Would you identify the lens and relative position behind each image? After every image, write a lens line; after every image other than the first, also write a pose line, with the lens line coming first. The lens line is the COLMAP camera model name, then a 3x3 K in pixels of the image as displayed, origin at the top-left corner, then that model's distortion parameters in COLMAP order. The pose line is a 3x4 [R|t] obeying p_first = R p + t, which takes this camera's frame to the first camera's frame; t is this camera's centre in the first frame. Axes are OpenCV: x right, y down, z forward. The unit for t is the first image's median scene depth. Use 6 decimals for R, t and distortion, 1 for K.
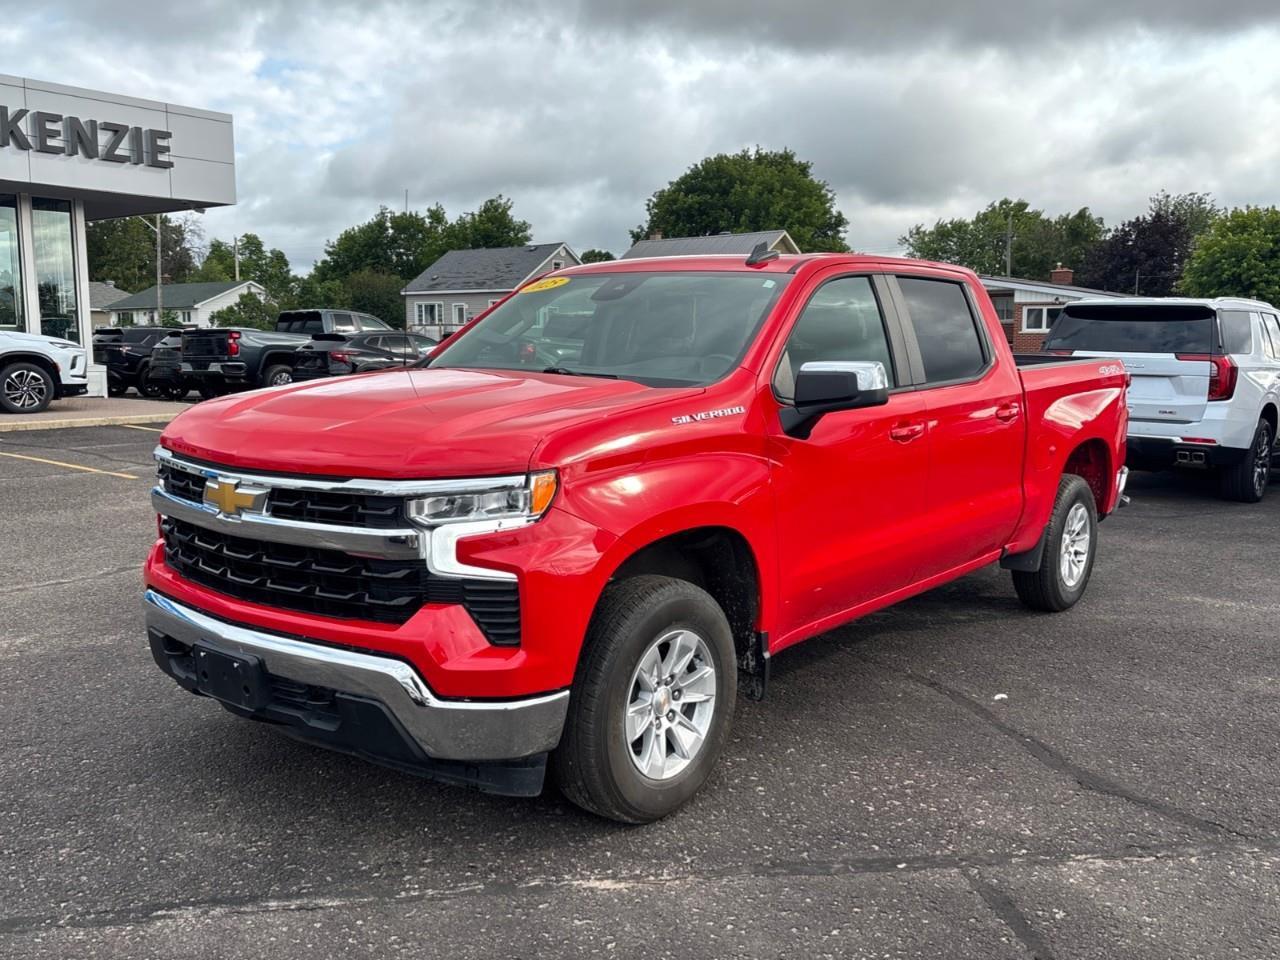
lens RADIAL K [[1167.9, 0, 636.1], [0, 1167.9, 485.0], [0, 0, 1]] dist [0.000886, 0.055706]
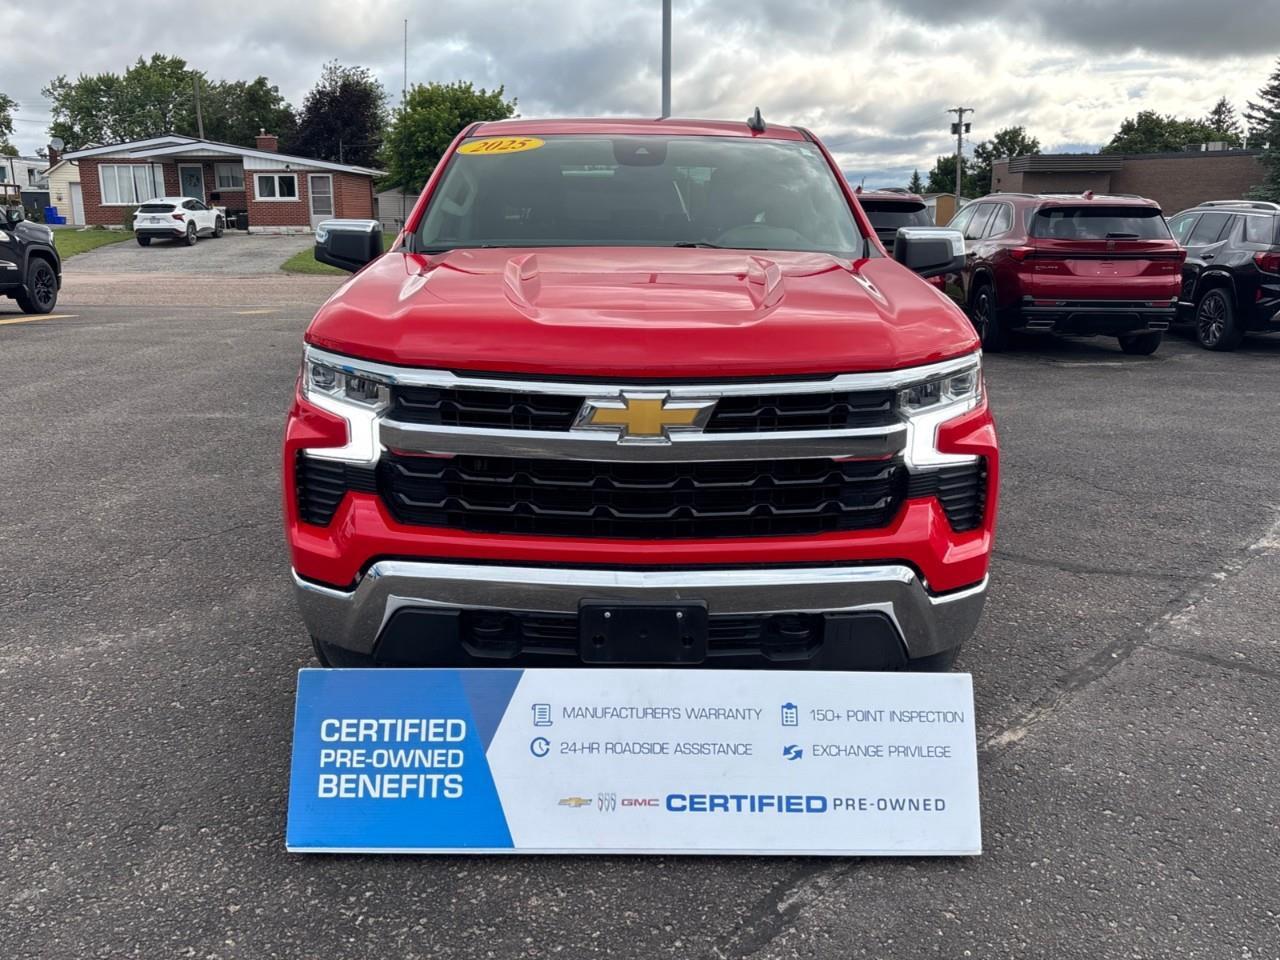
lens RADIAL K [[1167.9, 0, 636.1], [0, 1167.9, 485.0], [0, 0, 1]] dist [0.000886, 0.055706]
pose [[0.781456, -0.154609, 0.604501, -0.578170], [0.088261, 0.986463, 0.138203, -0.037429], [-0.617686, -0.054646, 0.784524, 0.254759]]
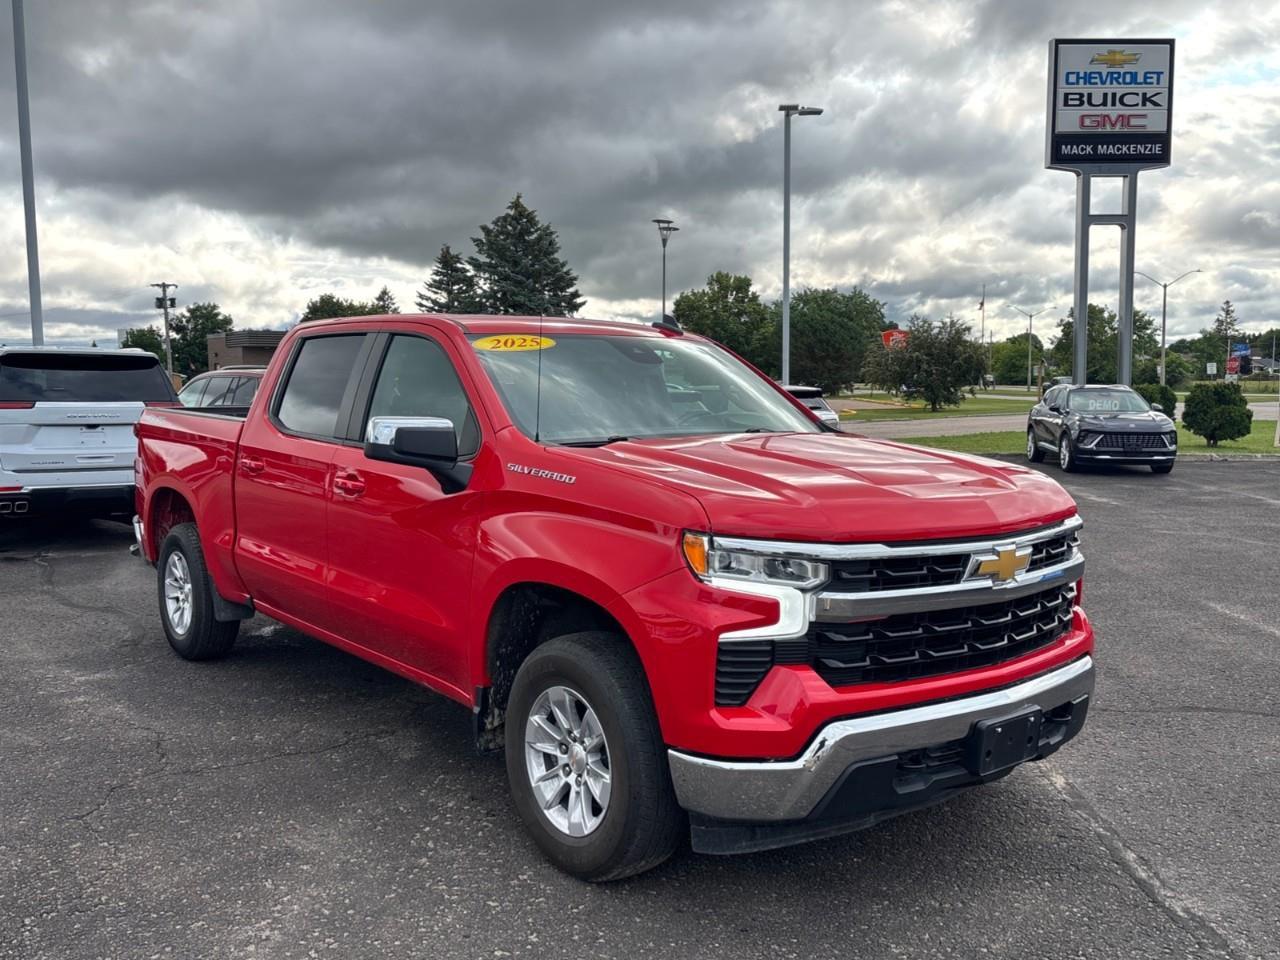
lens RADIAL K [[1167.9, 0, 636.1], [0, 1167.9, 485.0], [0, 0, 1]] dist [0.000886, 0.055706]
pose [[0.212893, -0.100146, 0.971930, -0.962451], [0.129148, 0.988890, 0.073605, -0.120100], [-0.968503, 0.109853, 0.223461, 0.738245]]
